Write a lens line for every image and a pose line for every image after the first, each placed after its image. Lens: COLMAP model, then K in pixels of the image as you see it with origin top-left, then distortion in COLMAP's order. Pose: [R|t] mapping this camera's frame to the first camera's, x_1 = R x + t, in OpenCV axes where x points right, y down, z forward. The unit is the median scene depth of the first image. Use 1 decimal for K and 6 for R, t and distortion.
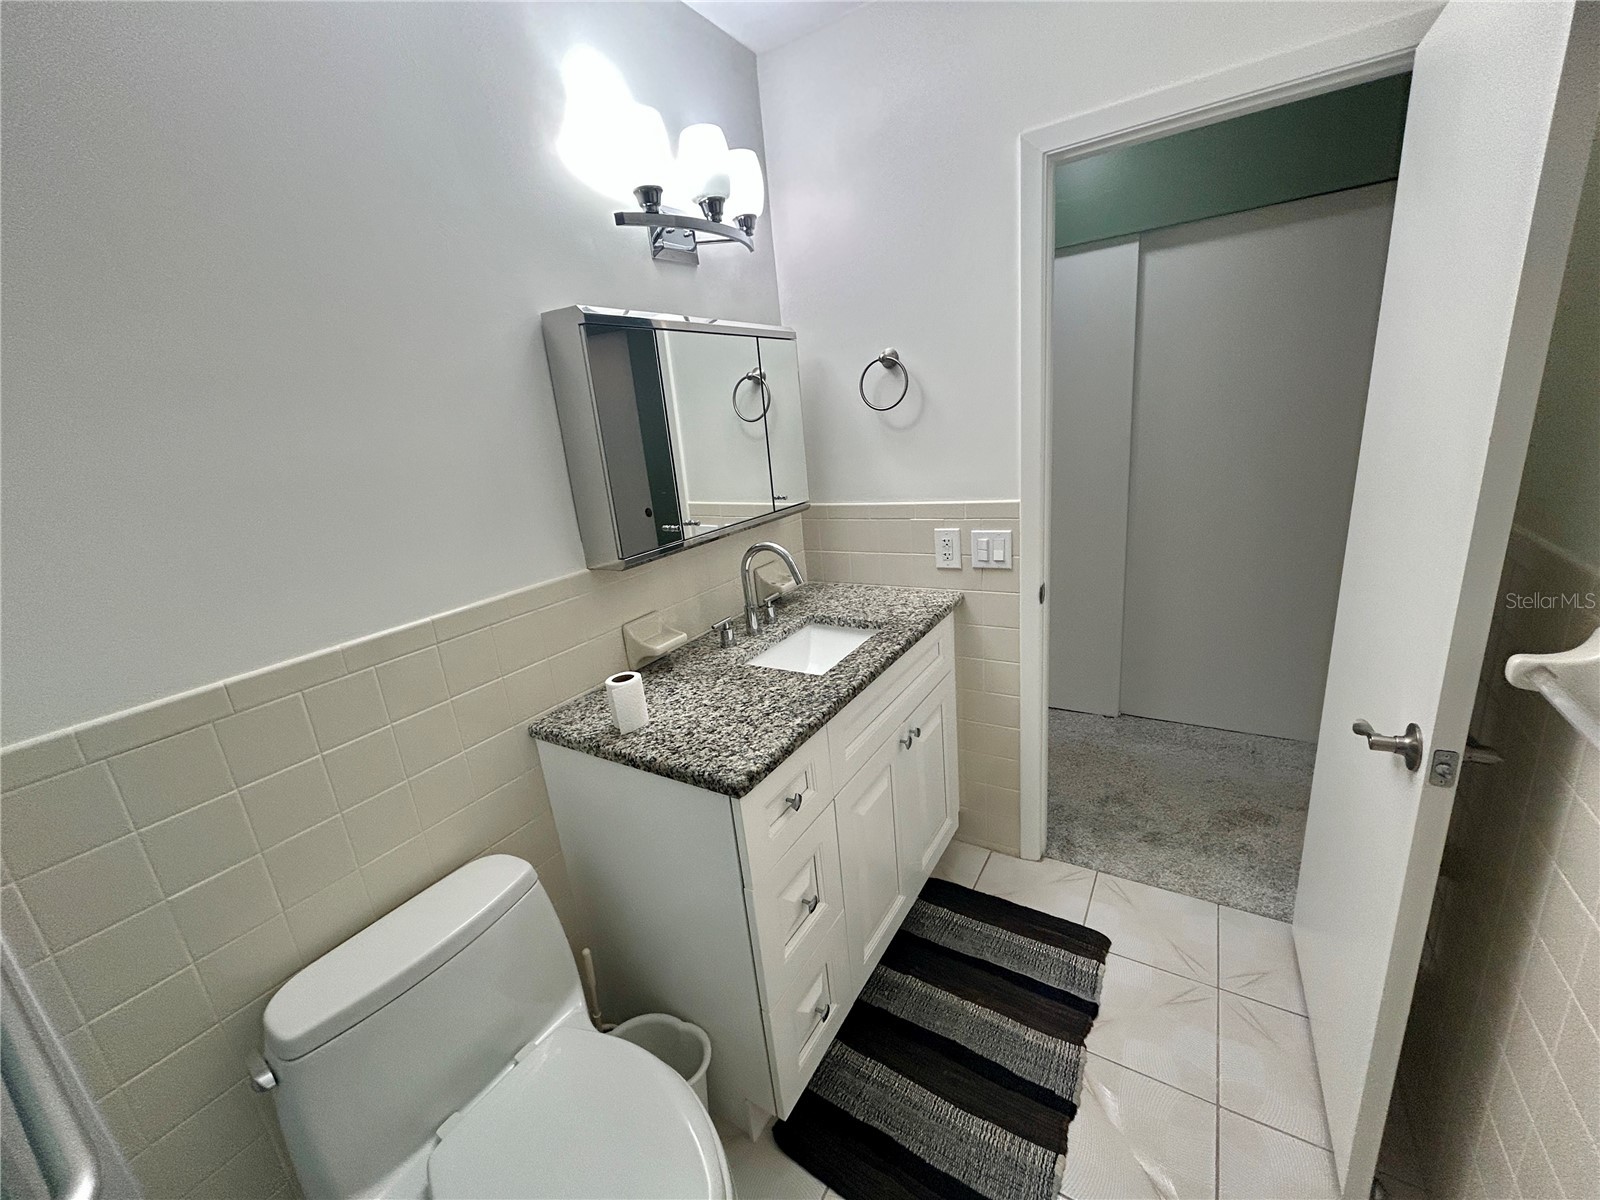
lens RADIAL K [[644.2, 0, 797.6], [0, 644.2, 595.3], [0, 0, 1]] dist [-0.003369, 0.002512]
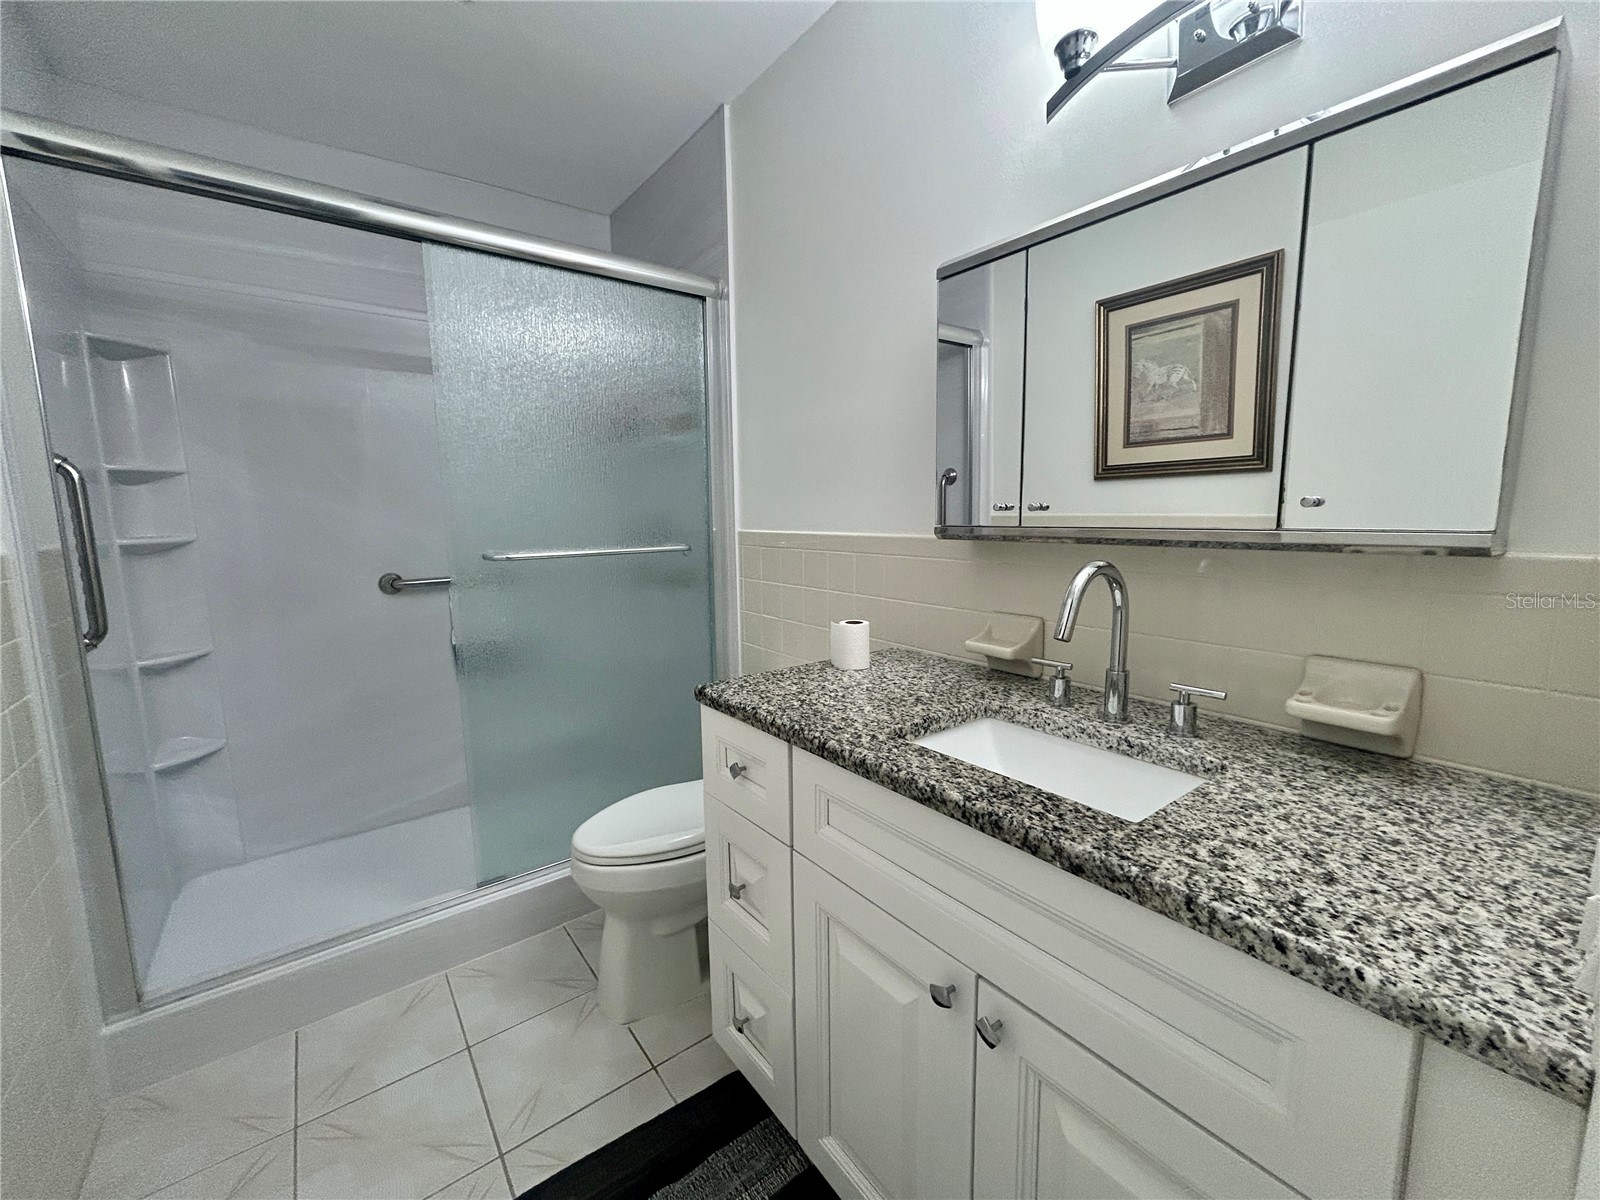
lens RADIAL K [[644.2, 0, 799.4], [0, 644.2, 597.8], [0, 0, 1]] dist [-0.003369, 0.002512]
pose [[-0.353058, 0.219928, -0.909385, 0.654334], [-0.207715, 0.929297, 0.305387, -0.196708], [0.912252, 0.296712, -0.282414, 1.065373]]
